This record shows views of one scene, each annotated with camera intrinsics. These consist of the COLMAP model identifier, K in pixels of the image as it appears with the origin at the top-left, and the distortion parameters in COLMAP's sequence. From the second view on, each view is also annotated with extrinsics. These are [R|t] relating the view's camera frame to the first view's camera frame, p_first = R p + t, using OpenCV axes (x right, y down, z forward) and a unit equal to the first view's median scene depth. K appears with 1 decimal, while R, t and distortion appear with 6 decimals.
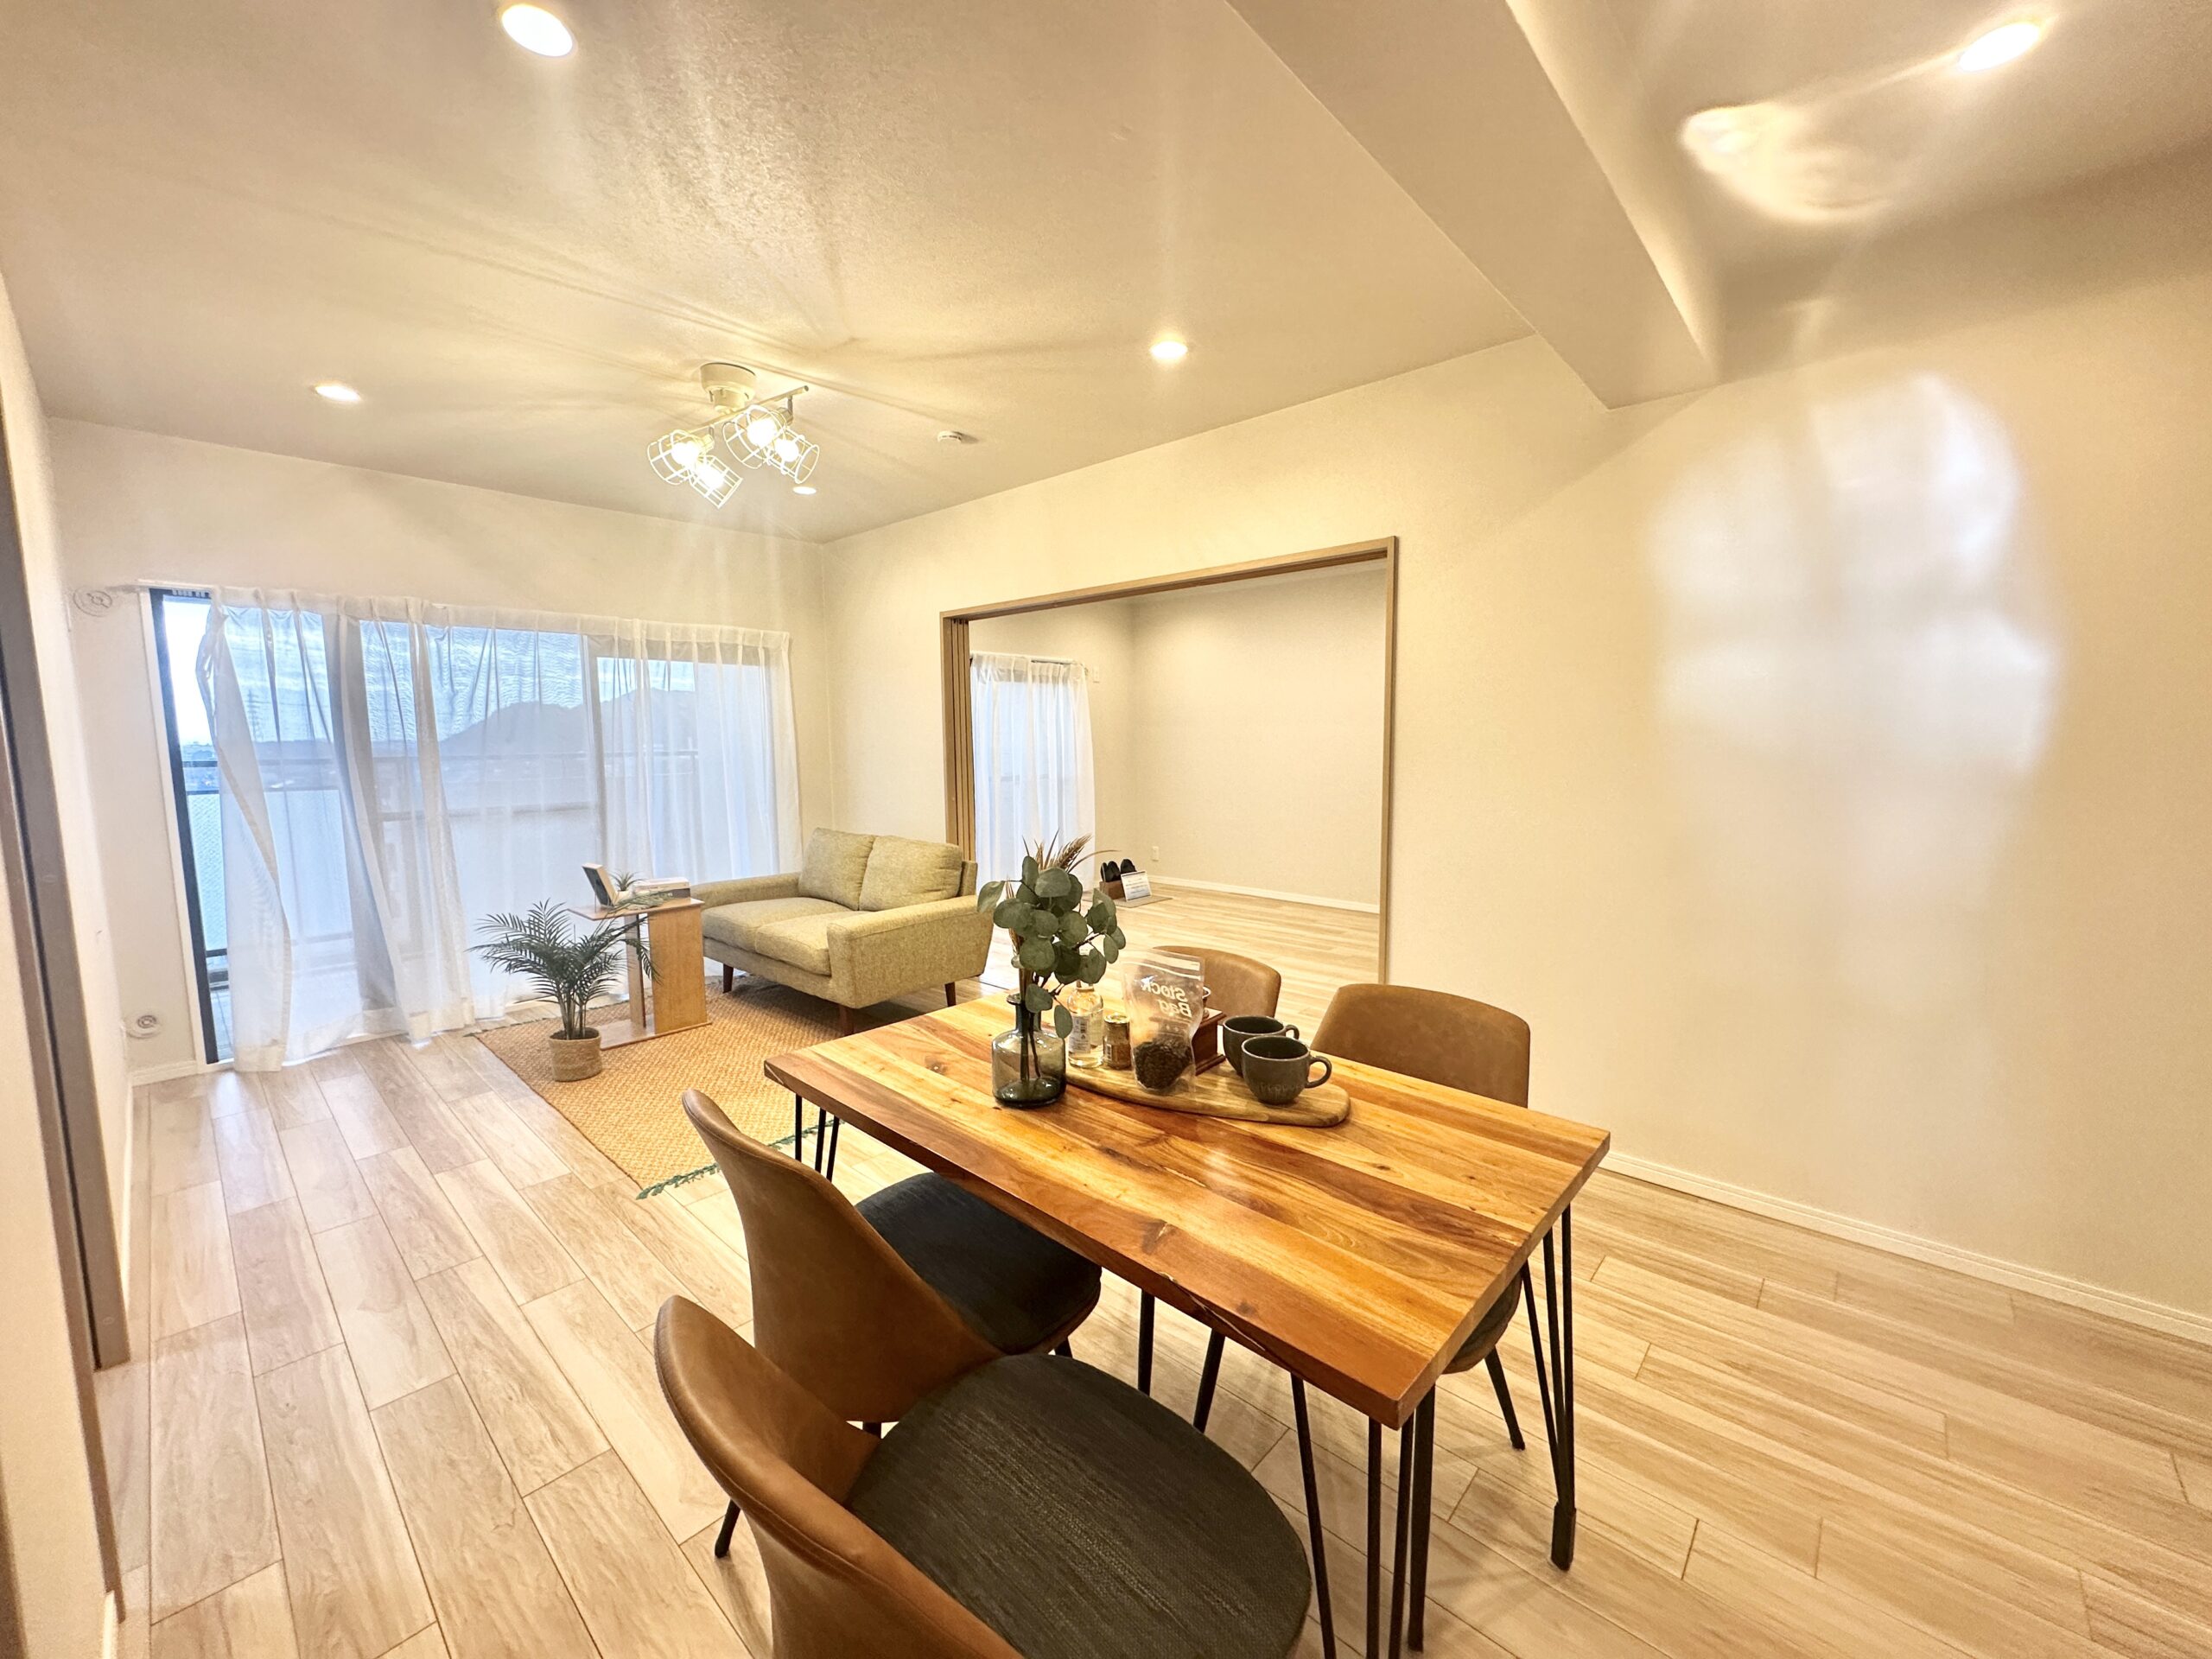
lens RADIAL K [[879.3, 0, 1123.6], [0, 879.3, 821.0], [0, 0, 1]] dist [-0.001588, 0.000407]
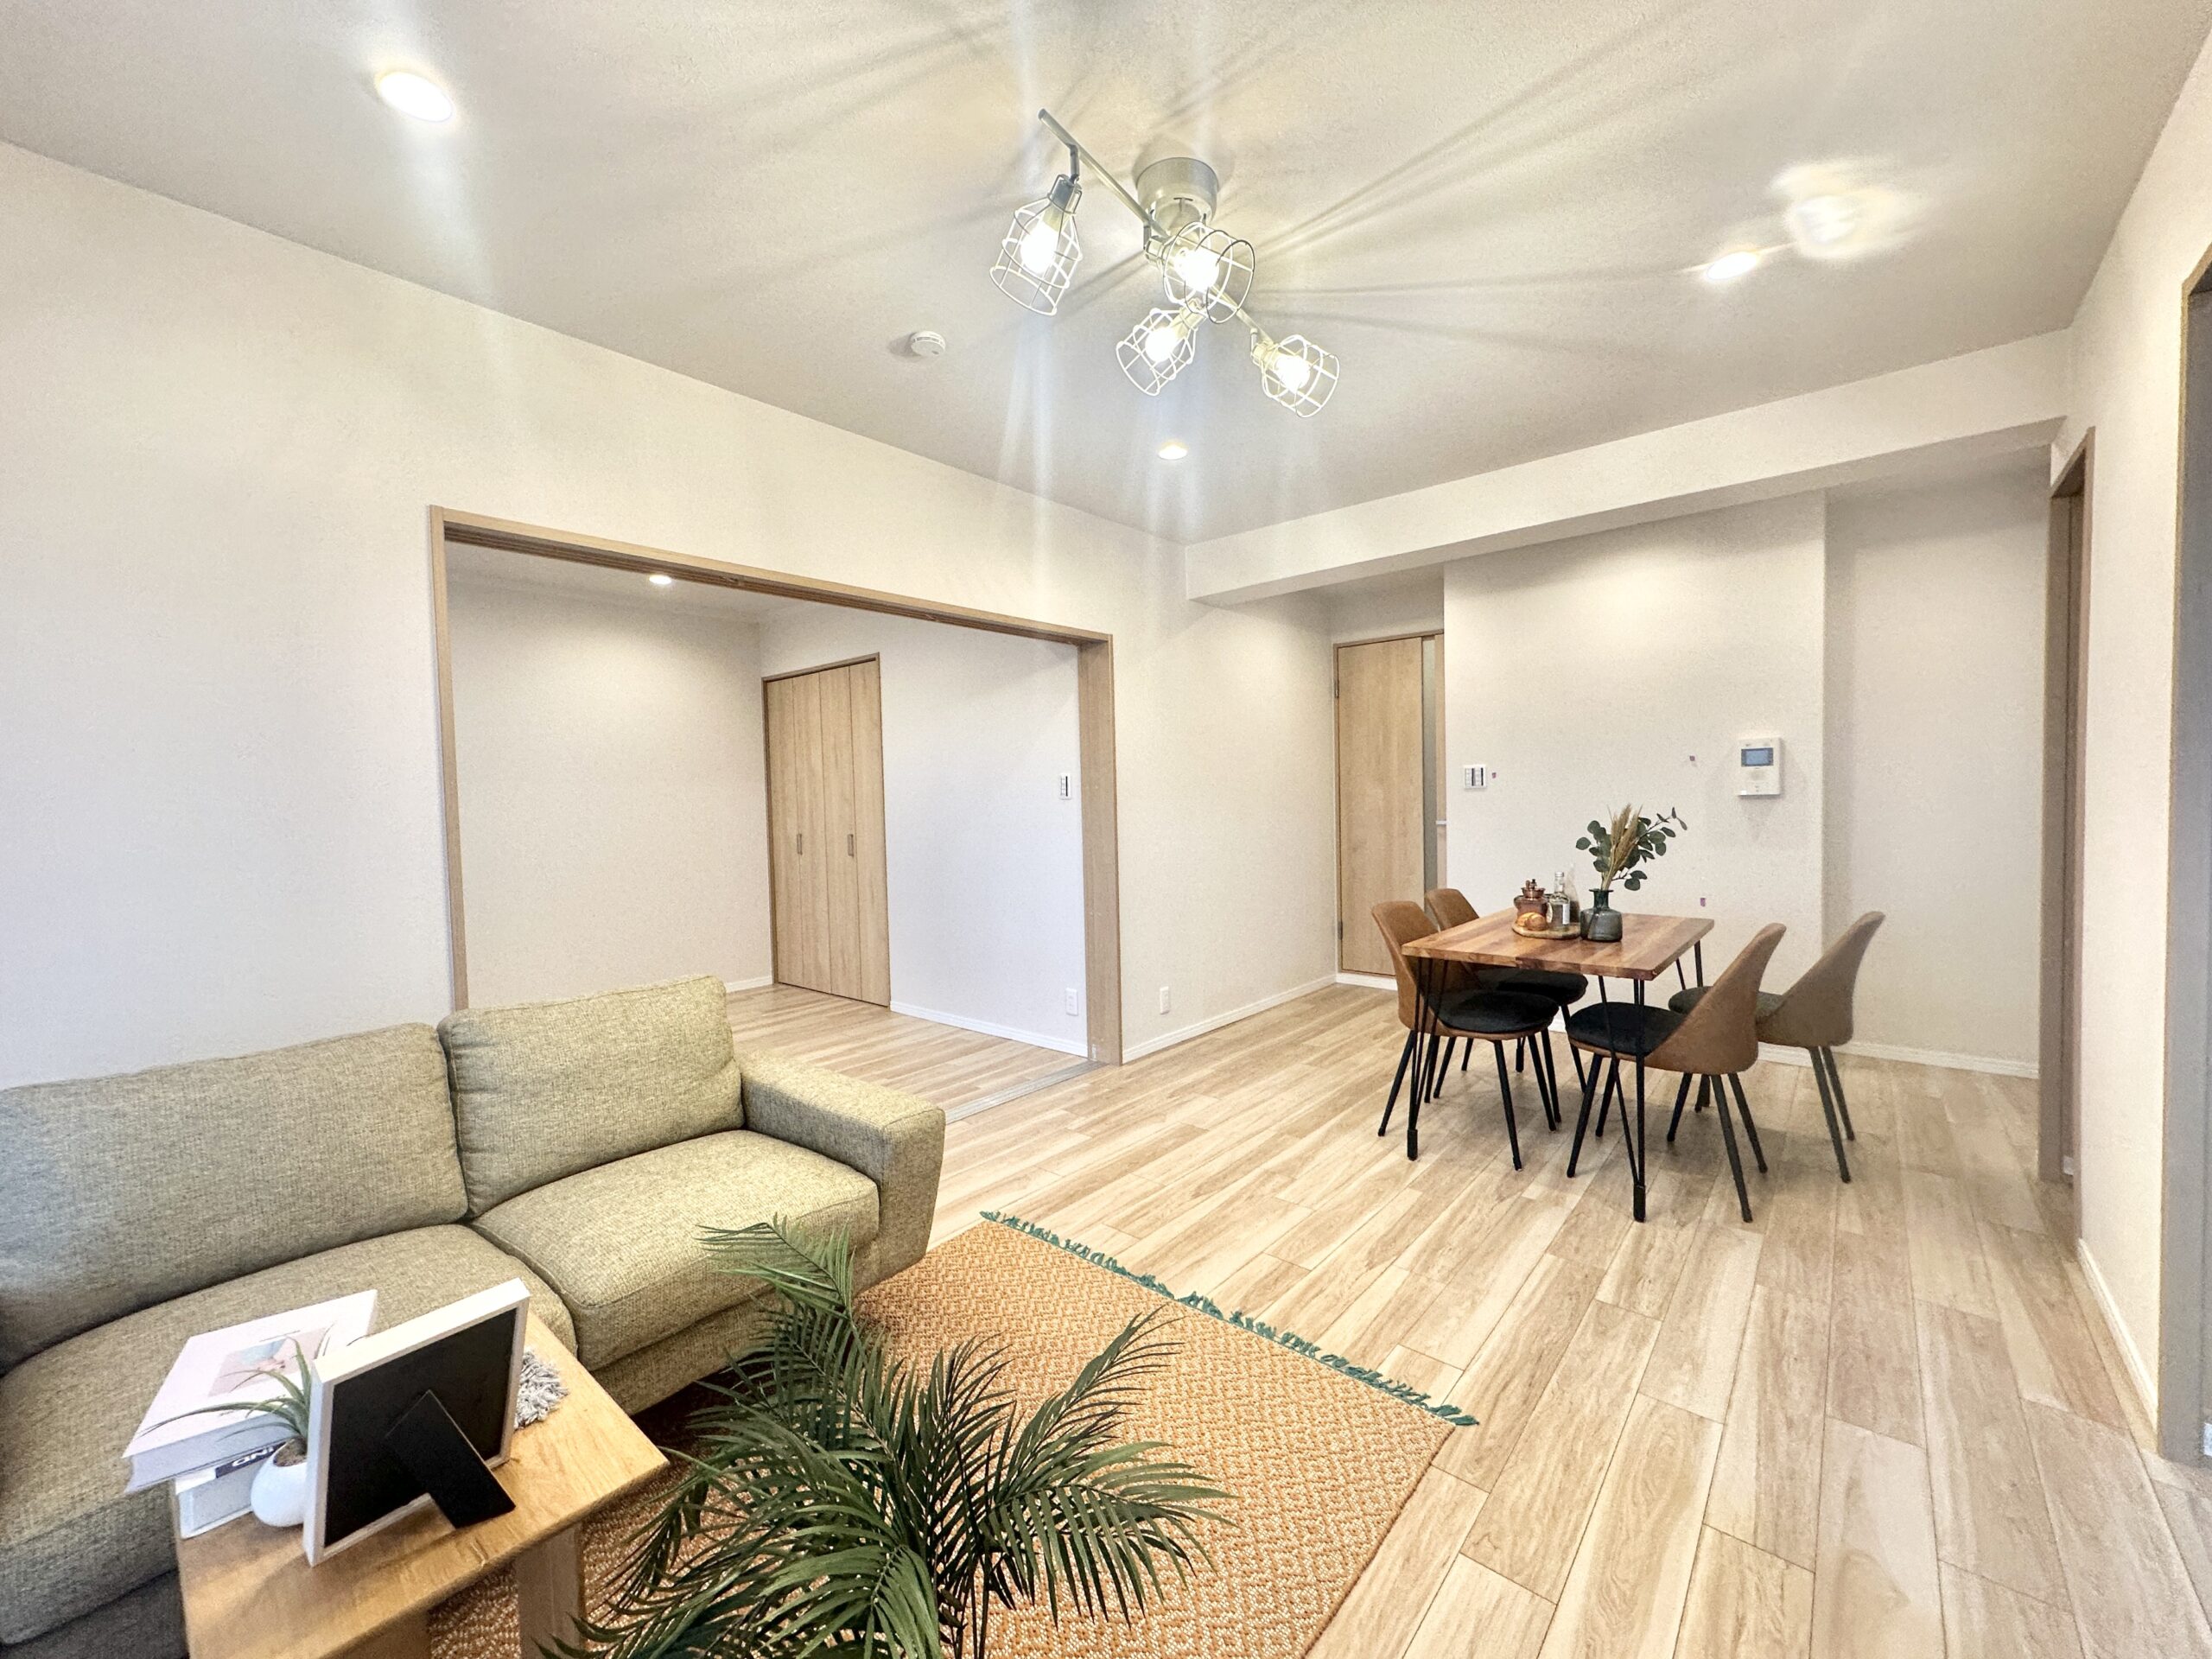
lens RADIAL K [[879.3, 0, 1103.3], [0, 879.3, 819.7], [0, 0, 1]] dist [-0.001588, 0.000407]
pose [[-0.020157, -0.015199, 0.999681, -1.332097], [0.125671, 0.991916, 0.017615, -0.082927], [-0.991867, 0.125986, -0.018084, 1.360624]]
